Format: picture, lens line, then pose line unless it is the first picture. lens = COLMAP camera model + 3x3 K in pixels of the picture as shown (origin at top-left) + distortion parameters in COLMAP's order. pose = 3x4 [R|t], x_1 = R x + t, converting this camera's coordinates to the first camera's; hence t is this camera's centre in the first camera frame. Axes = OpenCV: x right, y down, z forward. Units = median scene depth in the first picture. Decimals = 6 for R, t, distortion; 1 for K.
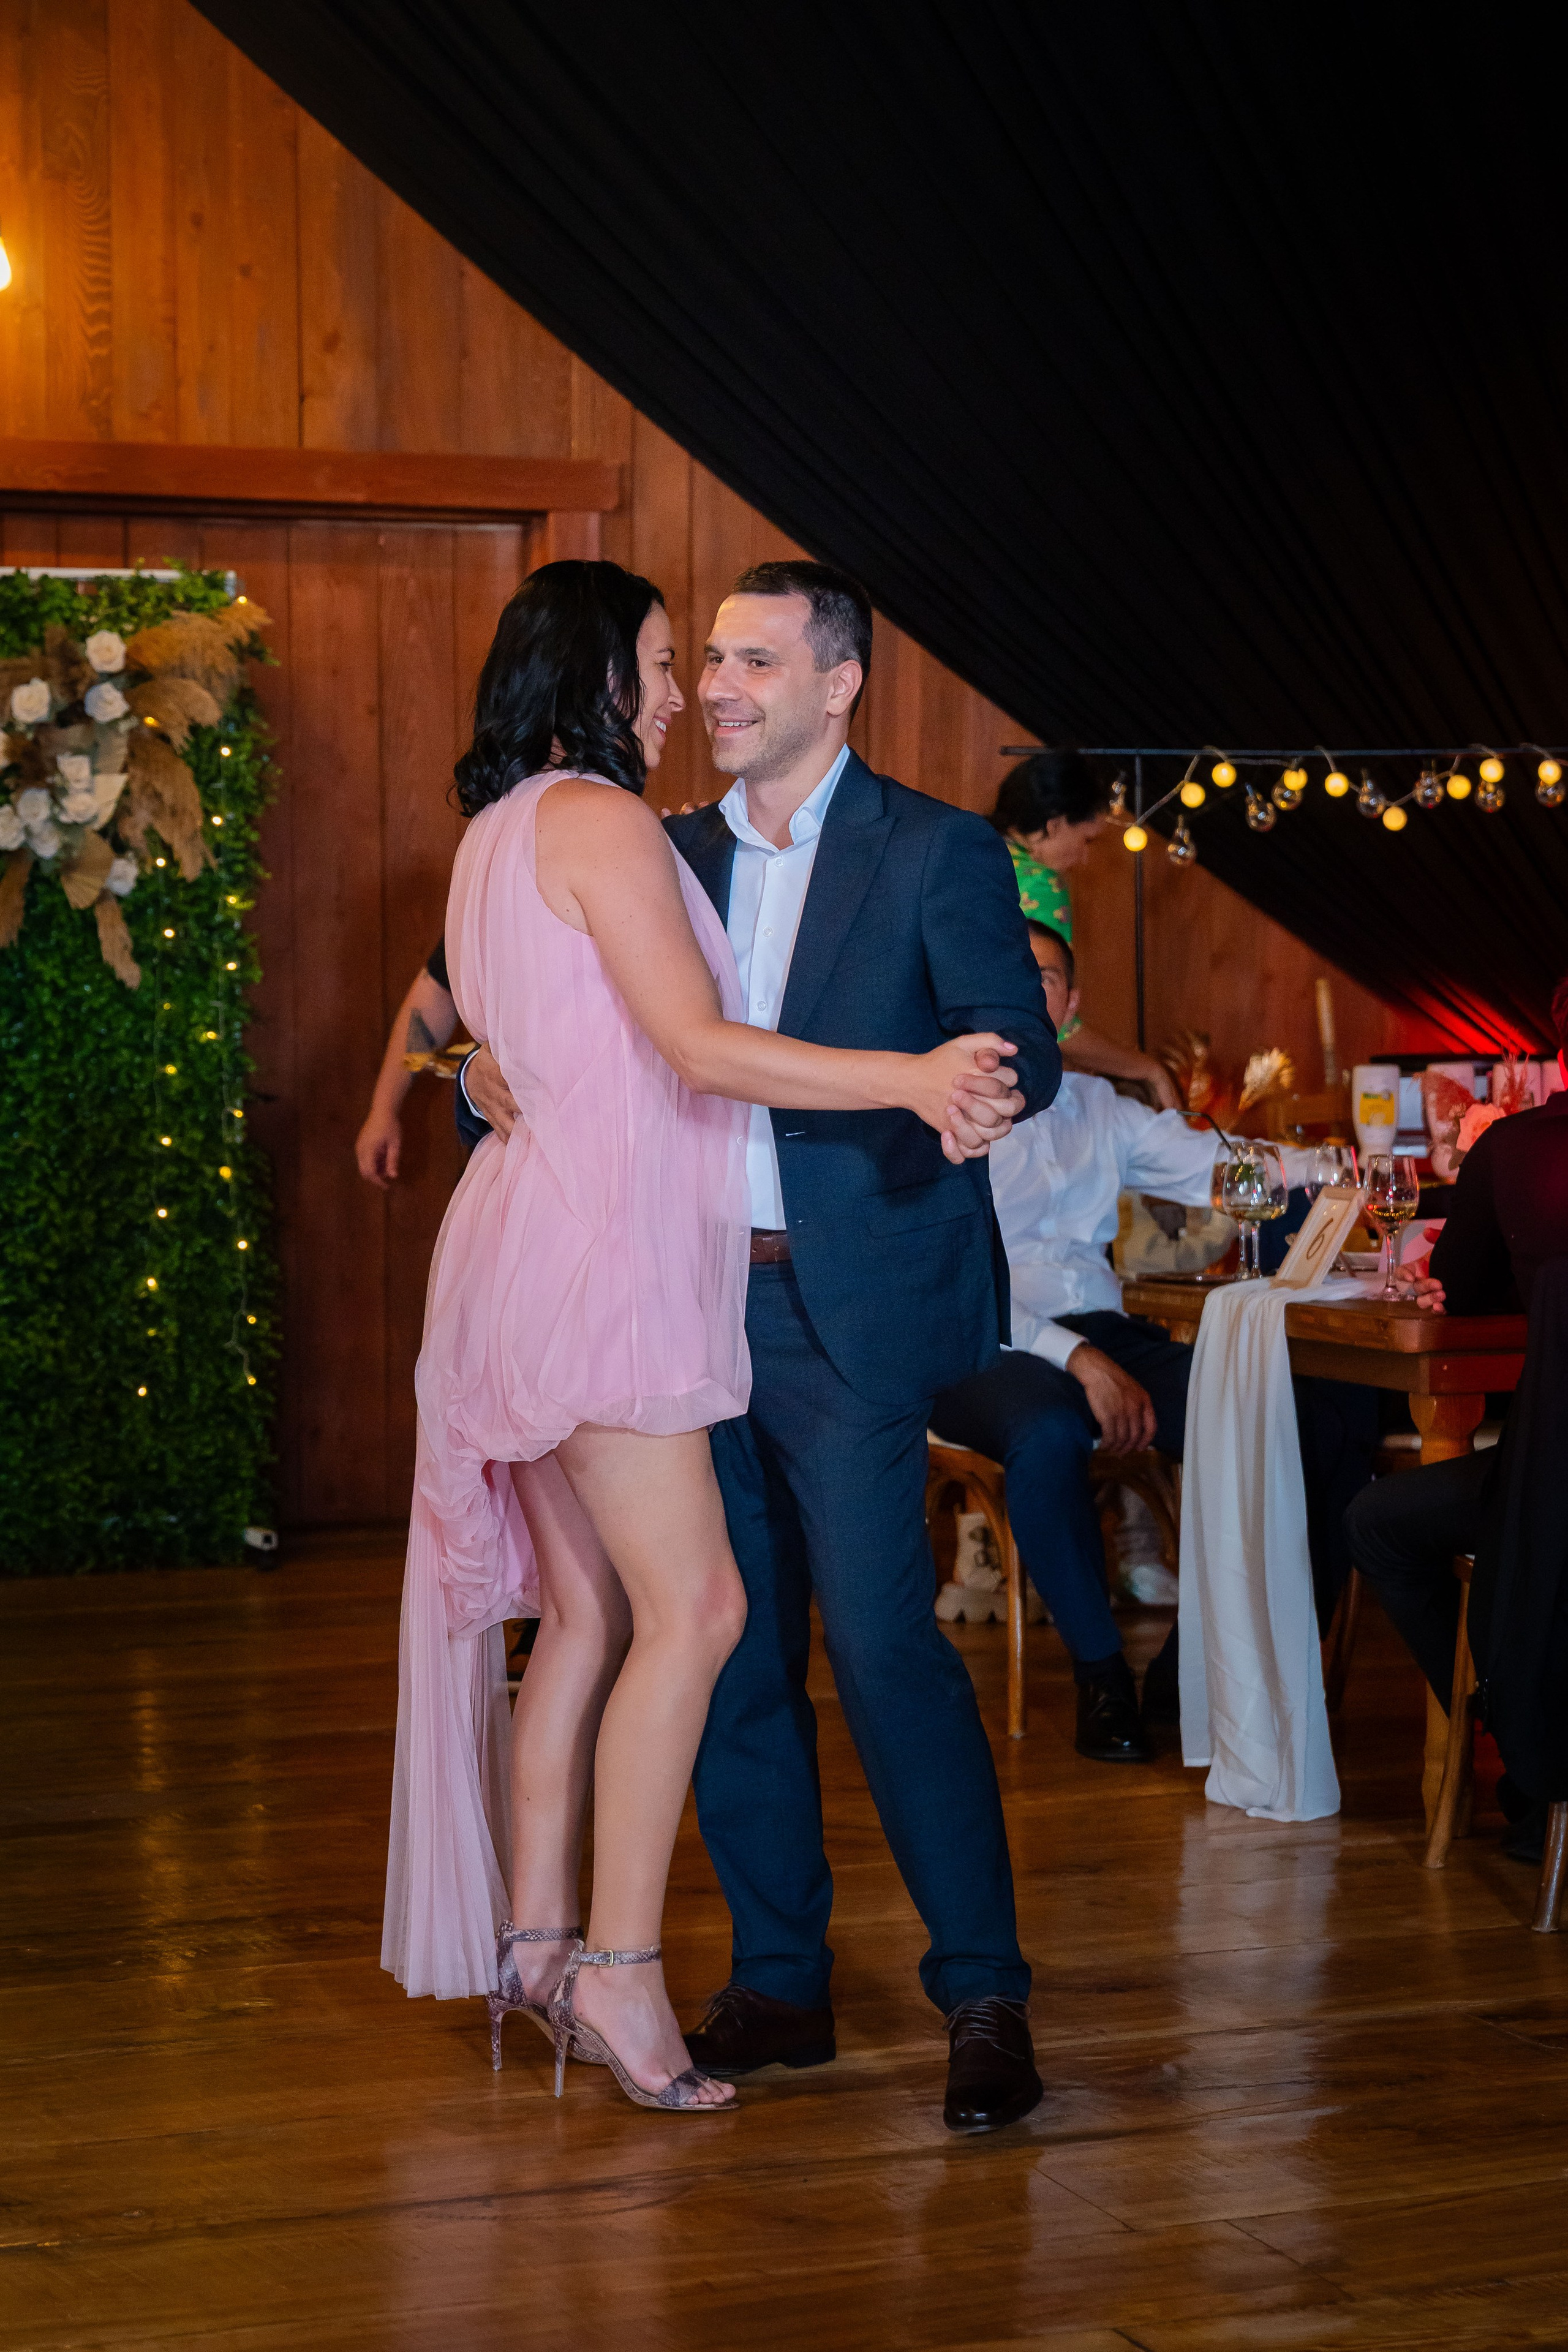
lens RADIAL K [[4884.6, 0, 646.4], [0, 4884.6, 1166.5], [0, 0, 1]] dist [0.028701, 0.000000]
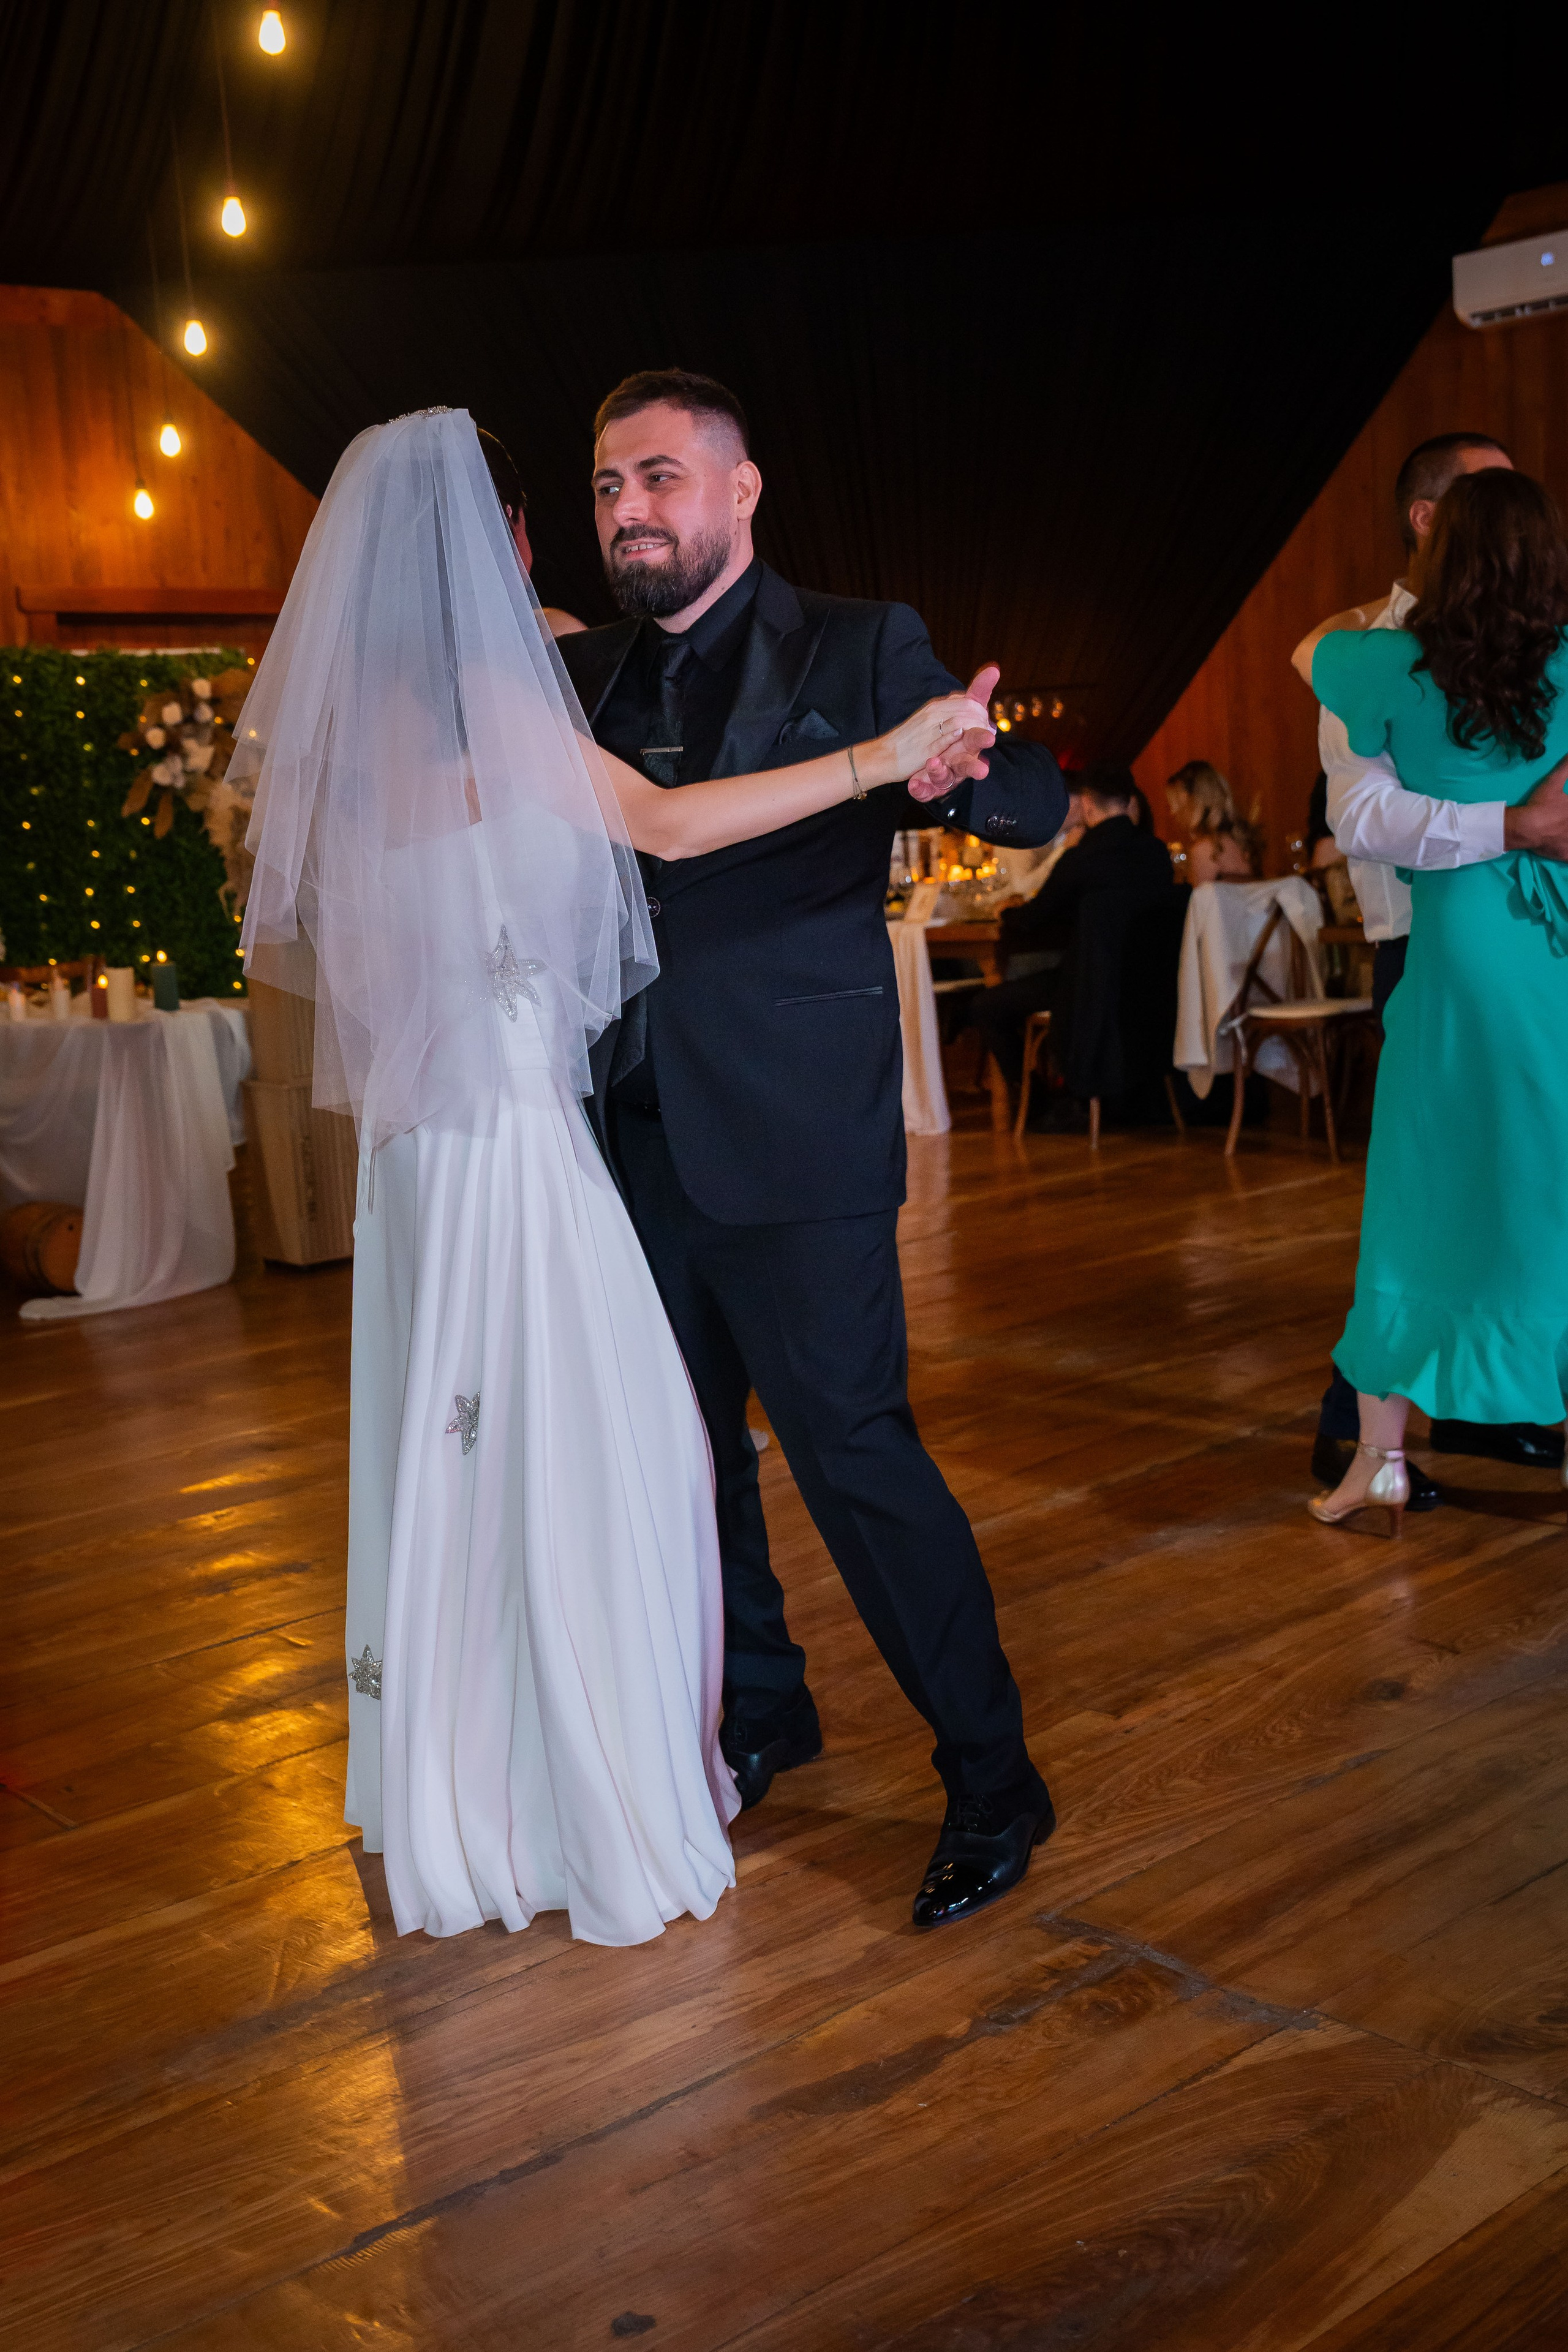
lens RADIAL K [[2520.8, 0, 772.6], [0, 2520.8, 1183.8], [0, 0, 1]] dist [0.003042, 0.000000]
pose [[0.942646, -0.103011, 0.317502, -0.243422], [0.072746, 0.991725, 0.105776, 0.010075], [-0.325771, -0.076613, 0.942340, -0.128288]]
